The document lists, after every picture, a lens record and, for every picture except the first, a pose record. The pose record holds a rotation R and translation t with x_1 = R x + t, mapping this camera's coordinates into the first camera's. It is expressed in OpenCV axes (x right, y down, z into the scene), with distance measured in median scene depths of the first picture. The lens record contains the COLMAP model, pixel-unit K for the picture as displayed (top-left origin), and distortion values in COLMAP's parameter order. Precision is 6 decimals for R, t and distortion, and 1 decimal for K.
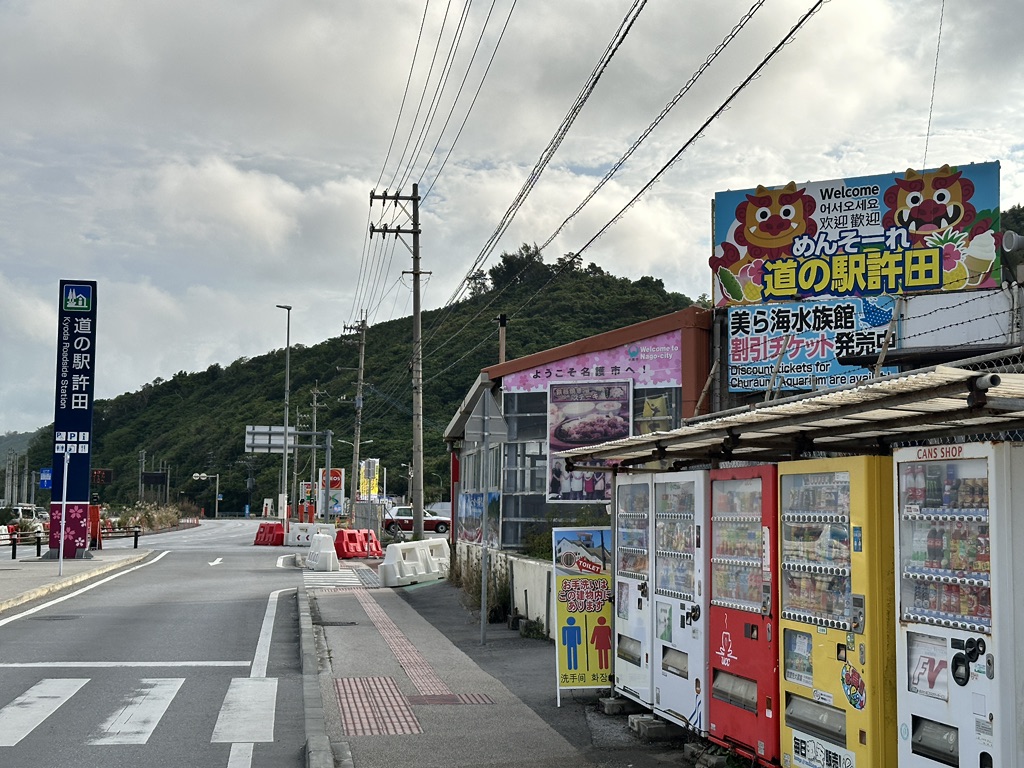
lens RADIAL K [[1414.6, 0, 512.0], [0, 1414.6, 384.0], [0, 0, 1]] dist [0.161516, -0.094984]
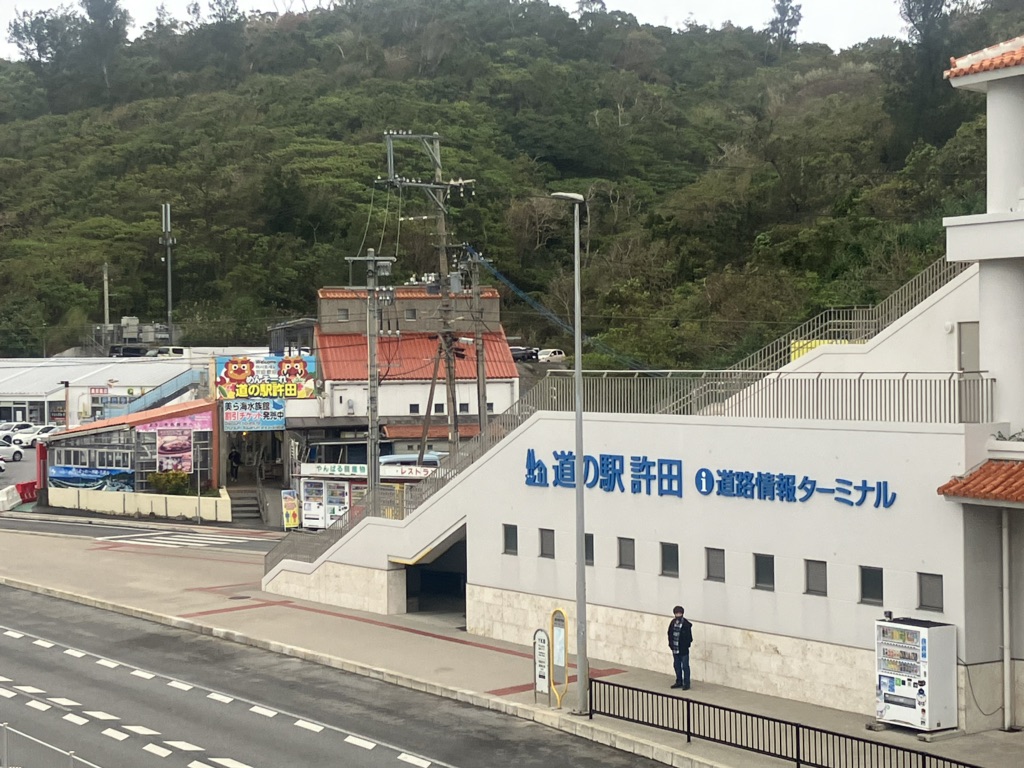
lens RADIAL K [[1977.5, 0, 493.5], [0, 1977.5, 382.1], [0, 0, 1]] dist [0.290119, -1.699967]
pose [[0.768437, -0.029869, 0.639227, -1.499526], [-0.037084, 0.995153, 0.091080, -0.361105], [-0.638849, -0.093694, 0.763605, -1.791101]]
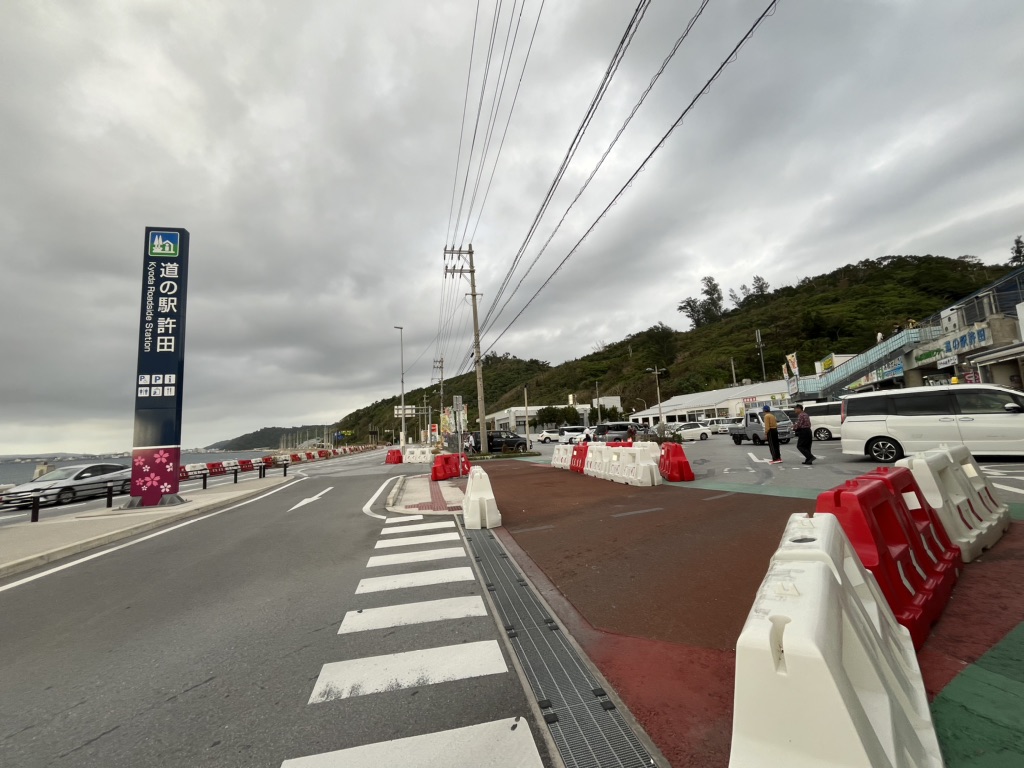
lens RADIAL K [[420.5, 0, 512.0], [0, 420.5, 384.0], [0, 0, 1]] dist [-0.001554, -0.000164]
pose [[0.996338, -0.058036, 0.062785, -0.122558], [0.060134, 0.997675, -0.032062, 0.093485], [-0.060779, 0.035720, 0.997512, 1.029829]]
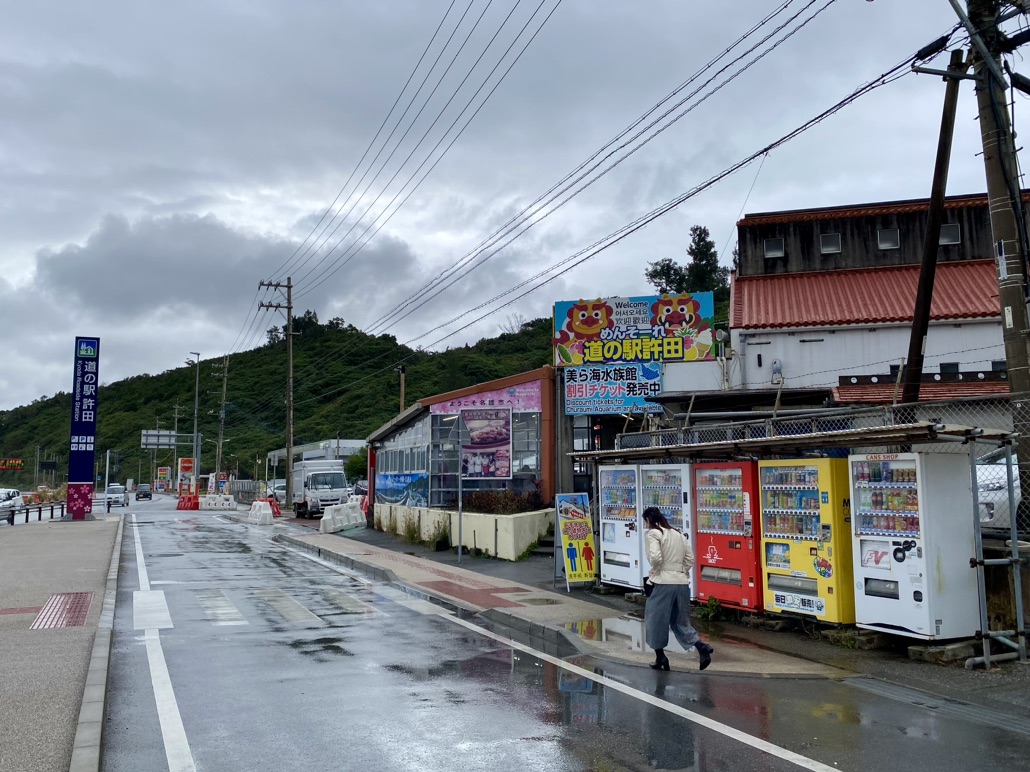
lens RADIAL K [[903.1, 0, 478.7], [0, 903.1, 371.5], [0, 0, 1]] dist [0.159990, -0.396287]
pose [[0.978227, 0.012738, 0.207148, -0.144342], [-0.005956, 0.999427, -0.033332, -0.007837], [-0.207454, 0.031373, 0.977742, -0.060098]]
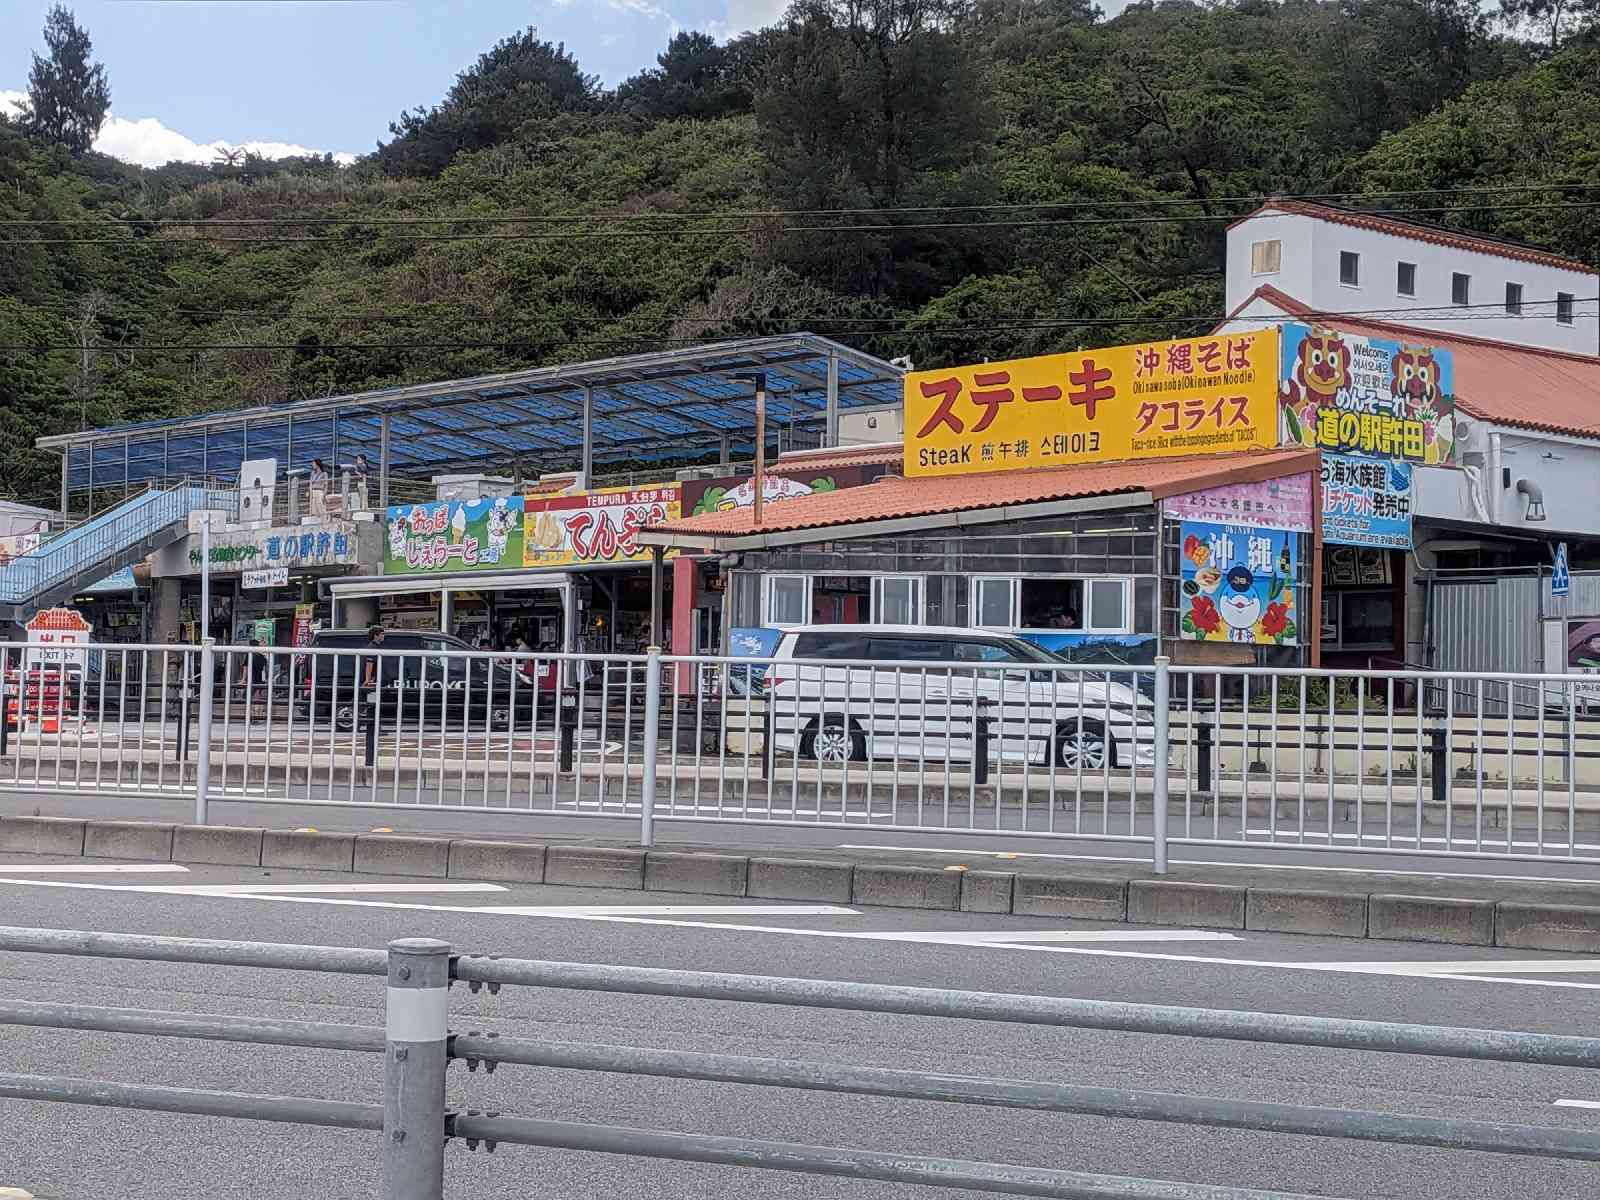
lens RADIAL K [[2867.3, 0, 800.0], [0, 2867.3, 600.0], [0, 0, 1]] dist [0.246043, 0.002980]
pose [[0.315186, 0.041192, 0.948136, -1.384557], [-0.100740, 0.994865, -0.009733, 0.076188], [-0.943668, -0.092448, 0.317717, 0.542729]]
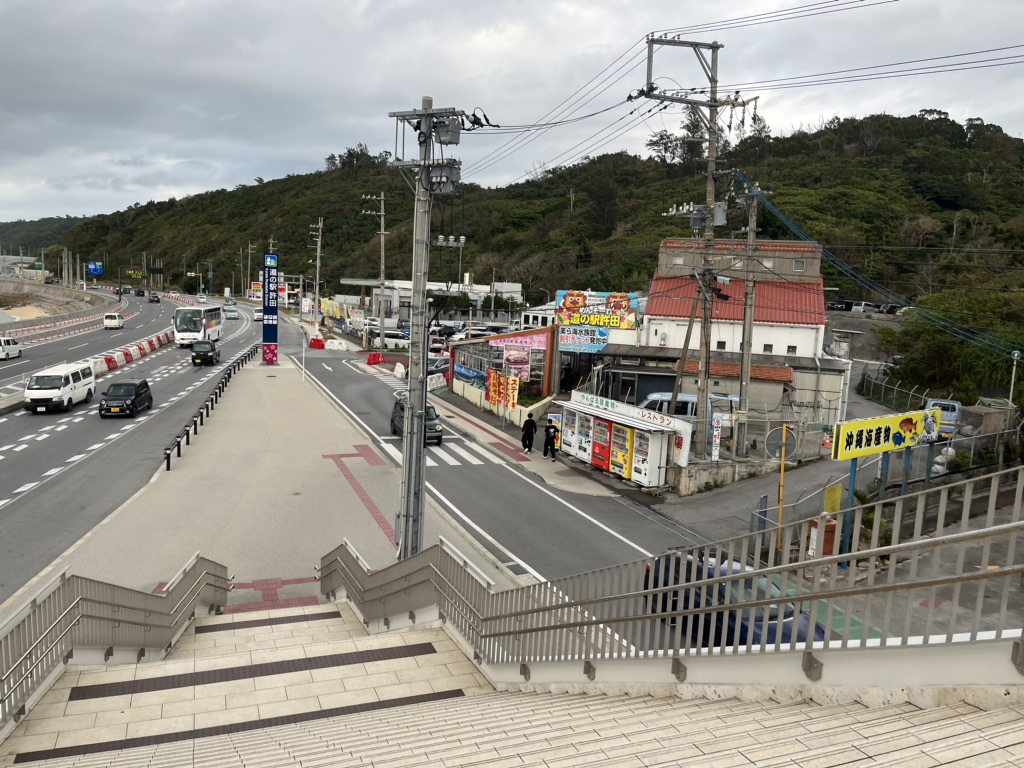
lens RADIAL K [[770.3, 0, 512.0], [0, 770.3, 384.0], [0, 0, 1]] dist [0.093906, -0.135945]
pose [[0.974202, 0.011995, 0.225358, -0.293827], [-0.060063, 0.976351, 0.207680, -0.230670], [-0.217538, -0.215858, 0.951884, -0.602952]]
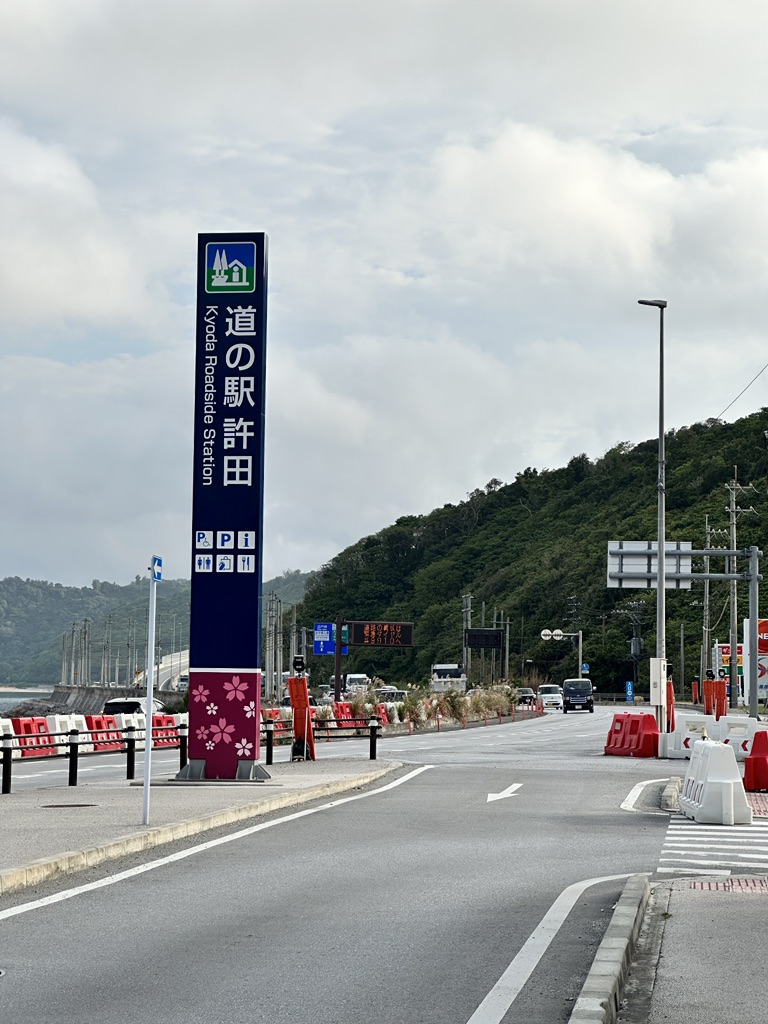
lens RADIAL K [[2286.9, 0, 384.0], [0, 2286.9, 512.0], [0, 0, 1]] dist [-0.052641, -0.165779]
pose [[0.956692, -0.020900, -0.290350, -0.026532], [0.023830, 0.999694, 0.006560, 0.033470], [0.290124, -0.013195, 0.956898, 0.358493]]
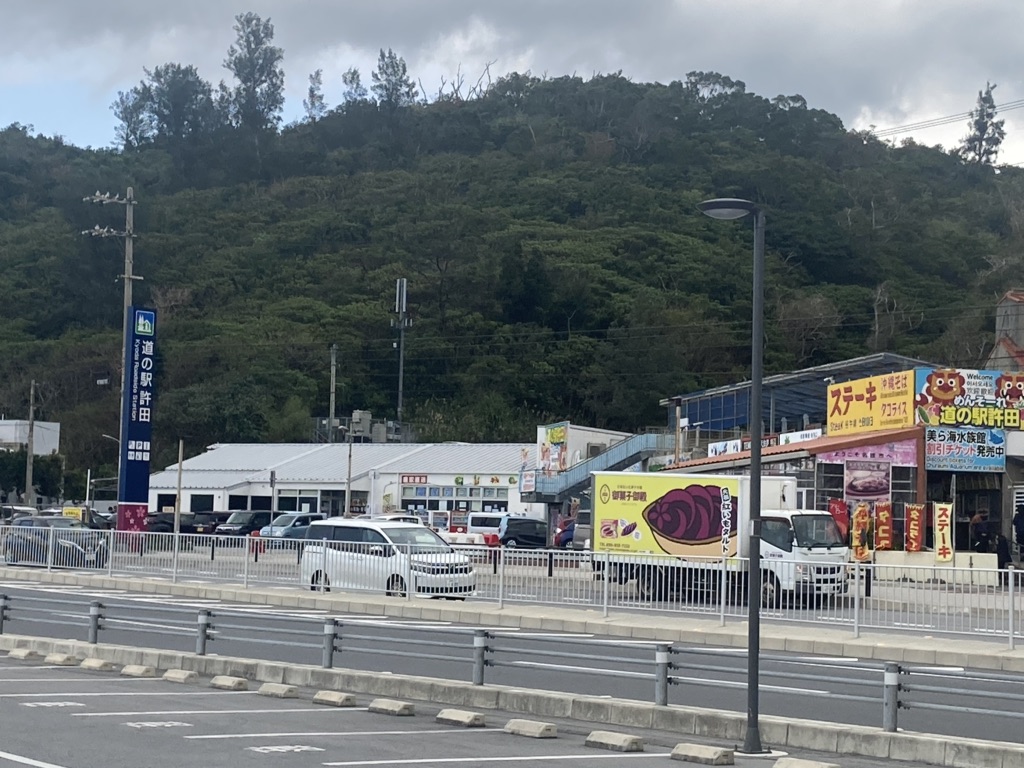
lens RADIAL K [[2214.5, 0, 512.0], [0, 2214.5, 384.0], [0, 0, 1]] dist [0.195728, -0.288980]
pose [[0.751590, 0.058109, 0.657066, -1.834851], [-0.080123, 0.996779, 0.003497, -0.061389], [-0.654746, -0.055275, 0.753825, -0.764931]]
